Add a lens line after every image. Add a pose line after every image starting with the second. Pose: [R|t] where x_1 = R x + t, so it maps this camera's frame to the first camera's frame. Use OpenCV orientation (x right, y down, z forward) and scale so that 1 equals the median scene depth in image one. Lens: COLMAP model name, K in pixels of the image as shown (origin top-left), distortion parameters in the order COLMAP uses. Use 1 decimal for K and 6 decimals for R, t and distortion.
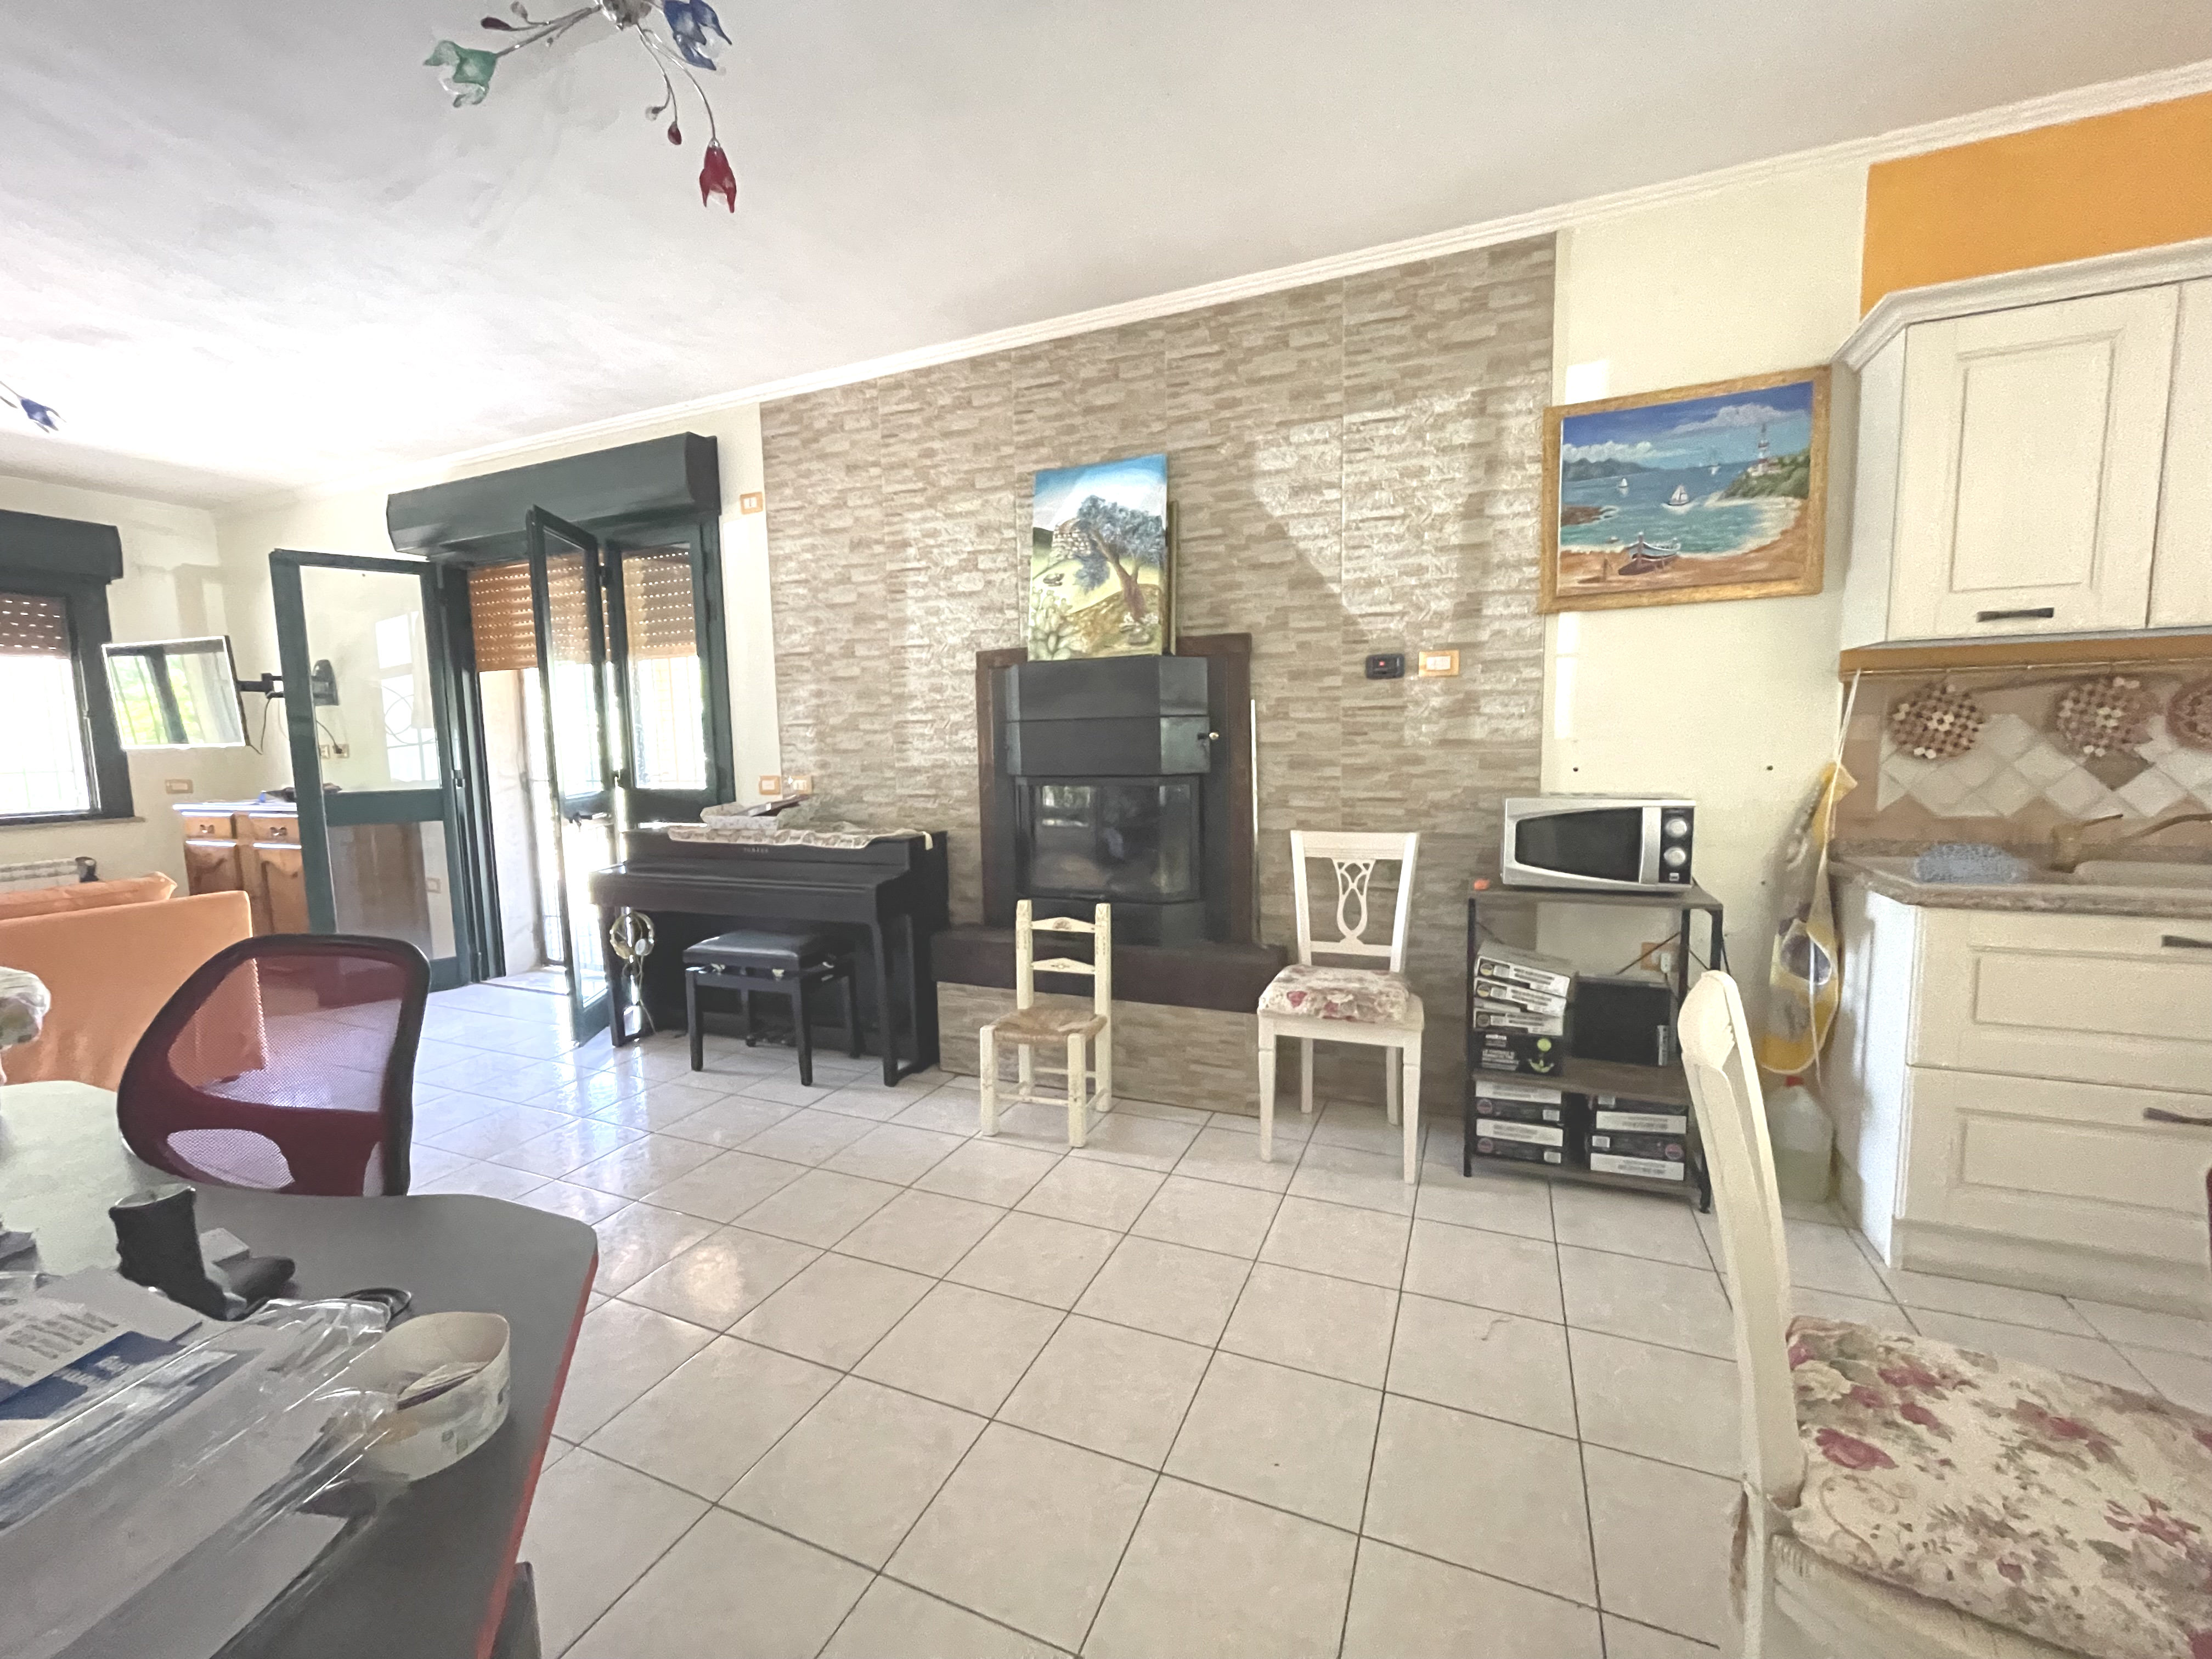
lens RADIAL K [[903.5, 0, 1116.9], [0, 903.5, 828.0], [0, 0, 1]] dist [-0.000282, 0.002026]
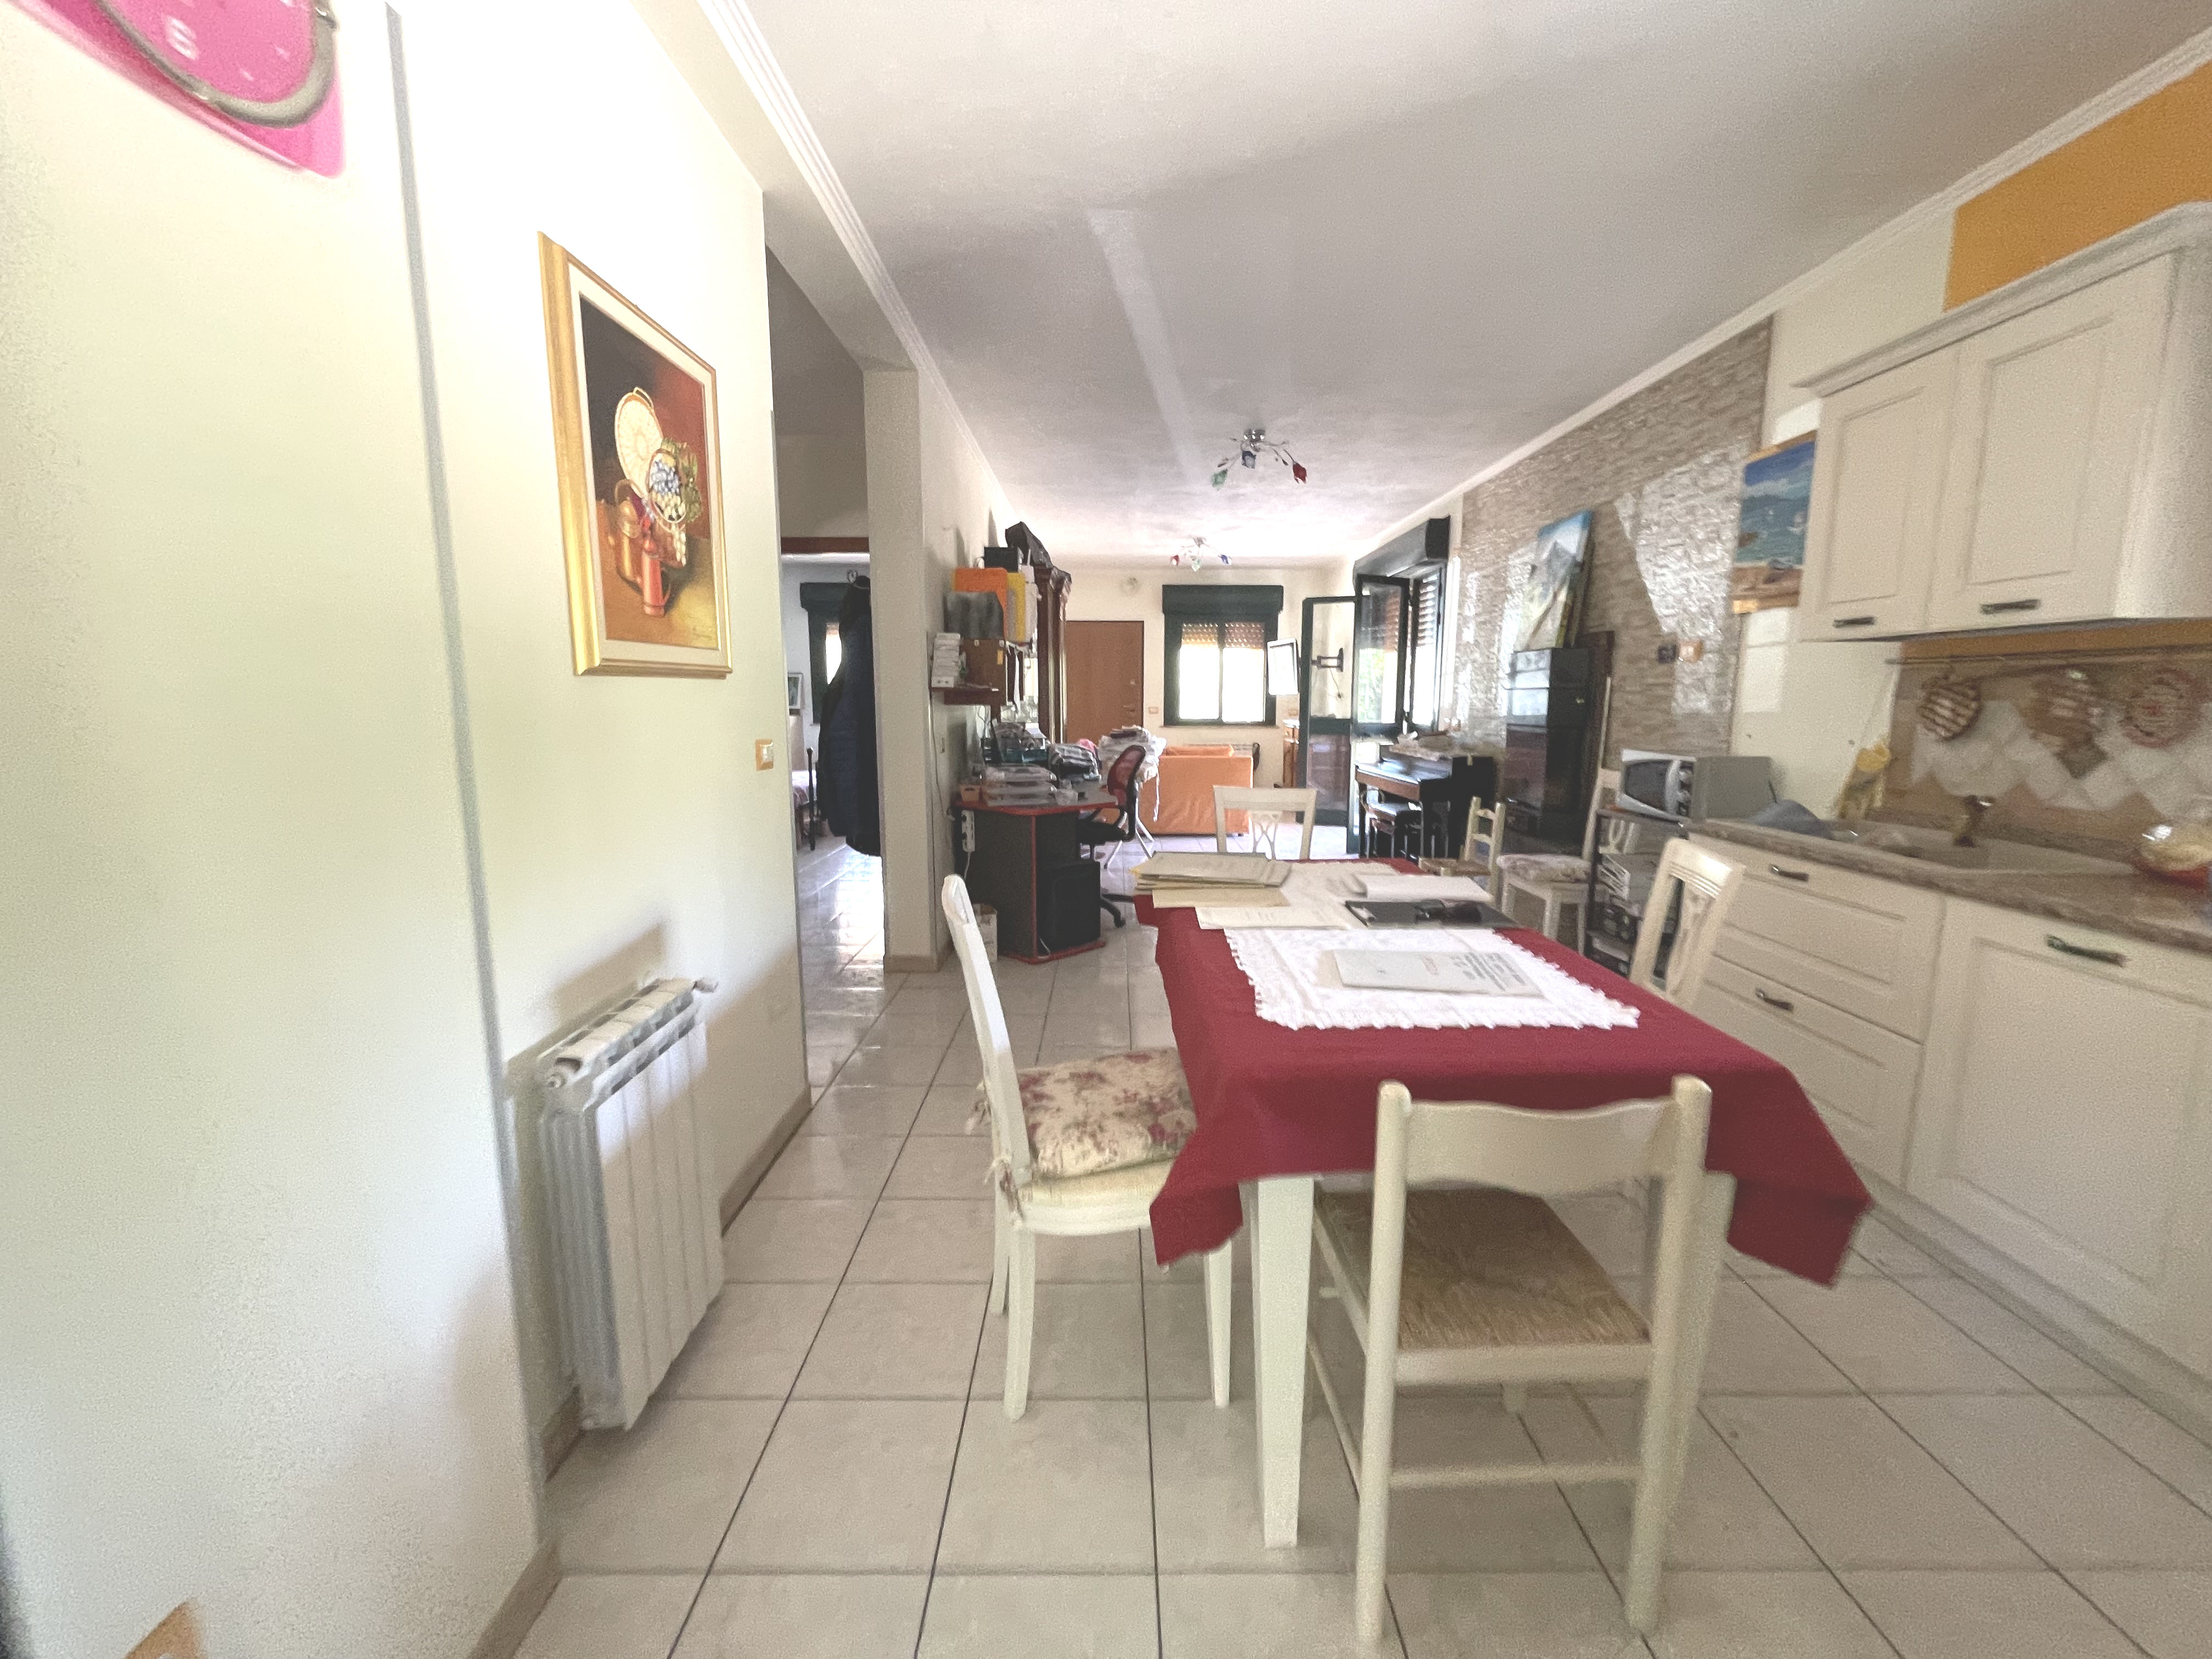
lens RADIAL K [[903.5, 0, 1112.4], [0, 903.5, 827.9], [0, 0, 1]] dist [-0.000282, 0.002026]
pose [[0.390099, 0.155592, -0.907532, 1.292186], [-0.101115, 0.986897, 0.125735, -0.006299], [0.915204, 0.042716, 0.400720, -0.314354]]
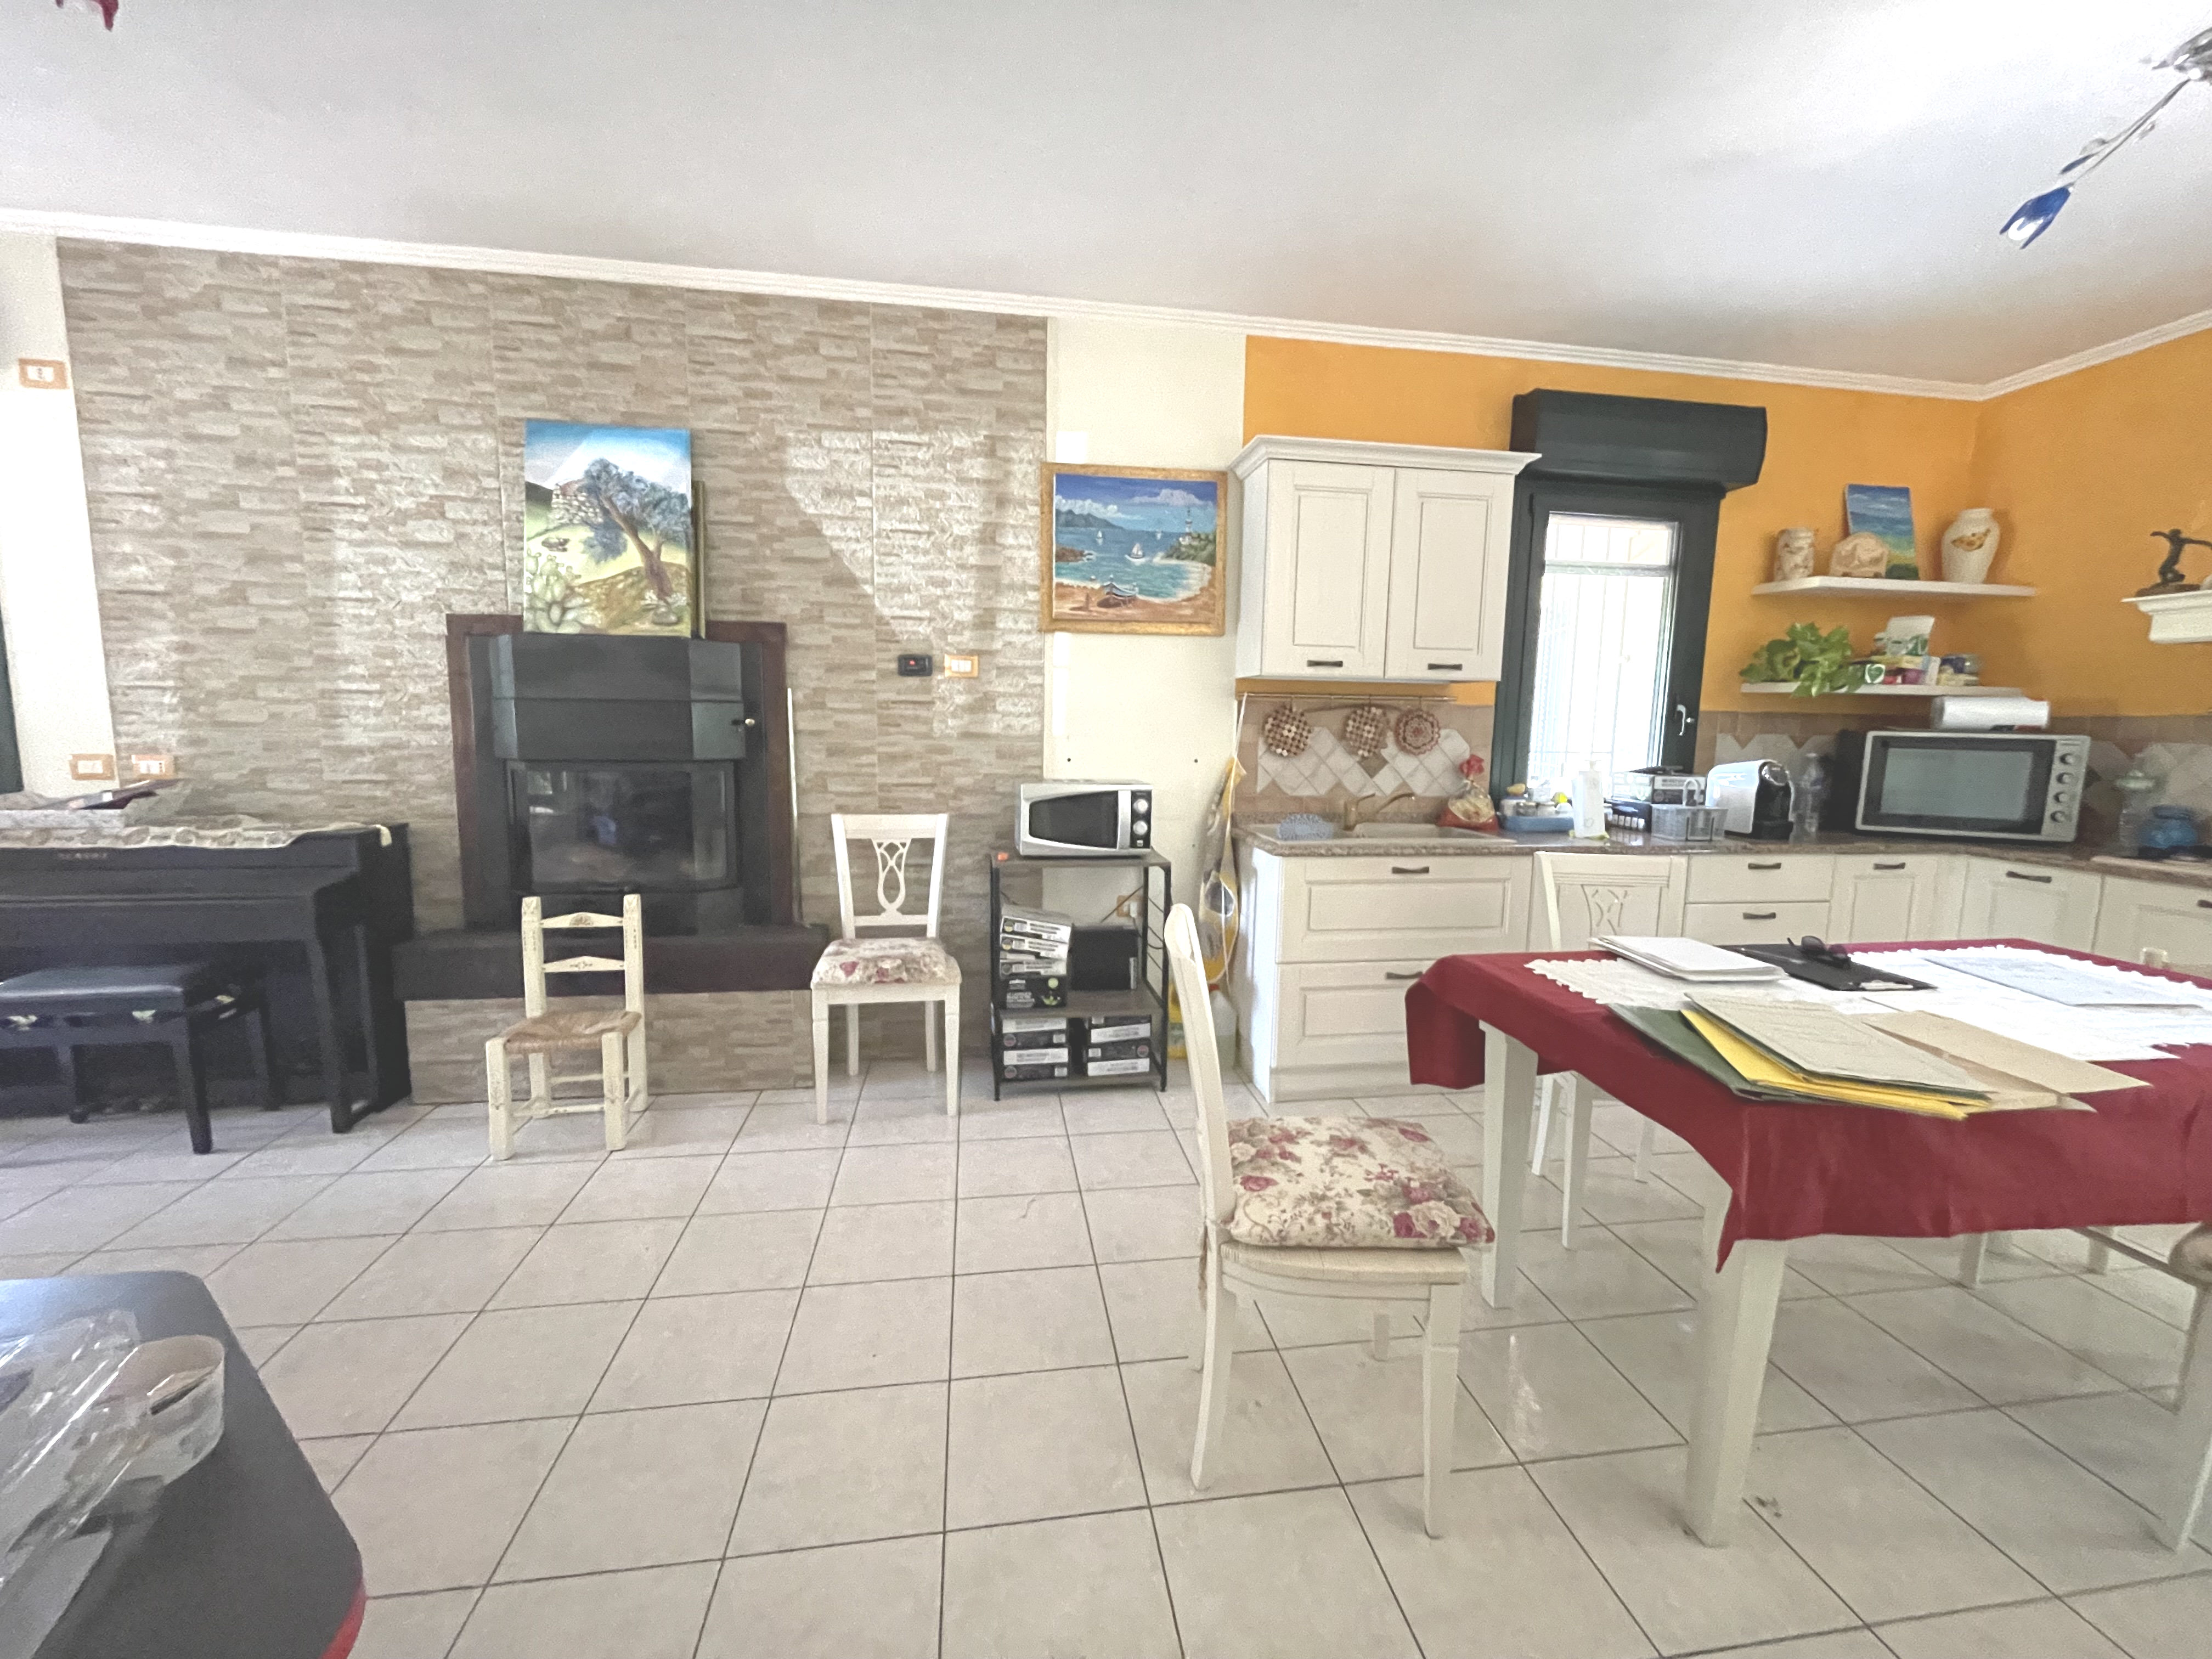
lens RADIAL K [[903.5, 0, 1122.9], [0, 903.5, 827.5], [0, 0, 1]] dist [-0.000282, 0.002026]
pose [[0.848435, -0.028904, 0.528510, -0.083738], [0.018156, 0.999510, 0.025516, -0.002655], [-0.528989, -0.012053, 0.848543, -0.087775]]
